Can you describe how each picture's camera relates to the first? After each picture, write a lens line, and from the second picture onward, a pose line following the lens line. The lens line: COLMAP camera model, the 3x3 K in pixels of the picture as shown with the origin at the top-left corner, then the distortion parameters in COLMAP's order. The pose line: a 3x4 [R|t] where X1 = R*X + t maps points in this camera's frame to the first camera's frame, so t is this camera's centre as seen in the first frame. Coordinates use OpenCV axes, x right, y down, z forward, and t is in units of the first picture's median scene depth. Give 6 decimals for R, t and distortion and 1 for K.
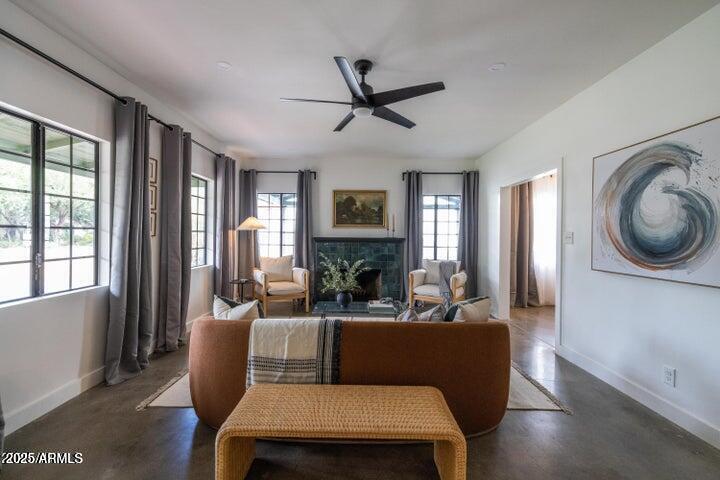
lens RADIAL K [[298.4, 0, 357.5], [0, 298.4, 237.2], [0, 0, 1]] dist [0.000490, -0.000035]
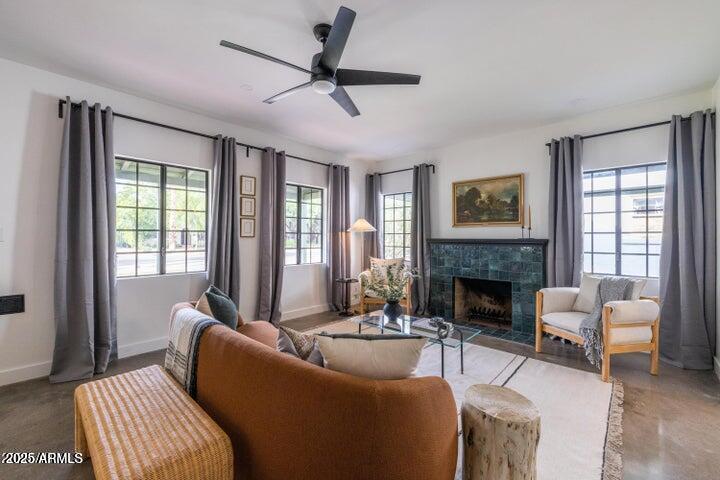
lens RADIAL K [[298.4, 0, 357.5], [0, 298.4, 237.2], [0, 0, 1]] dist [0.000490, -0.000035]
pose [[0.738095, -0.006797, -0.674663, 0.294468], [-0.001412, 0.999931, -0.011620, 0.006687], [0.674696, 0.009529, 0.738035, 0.202873]]
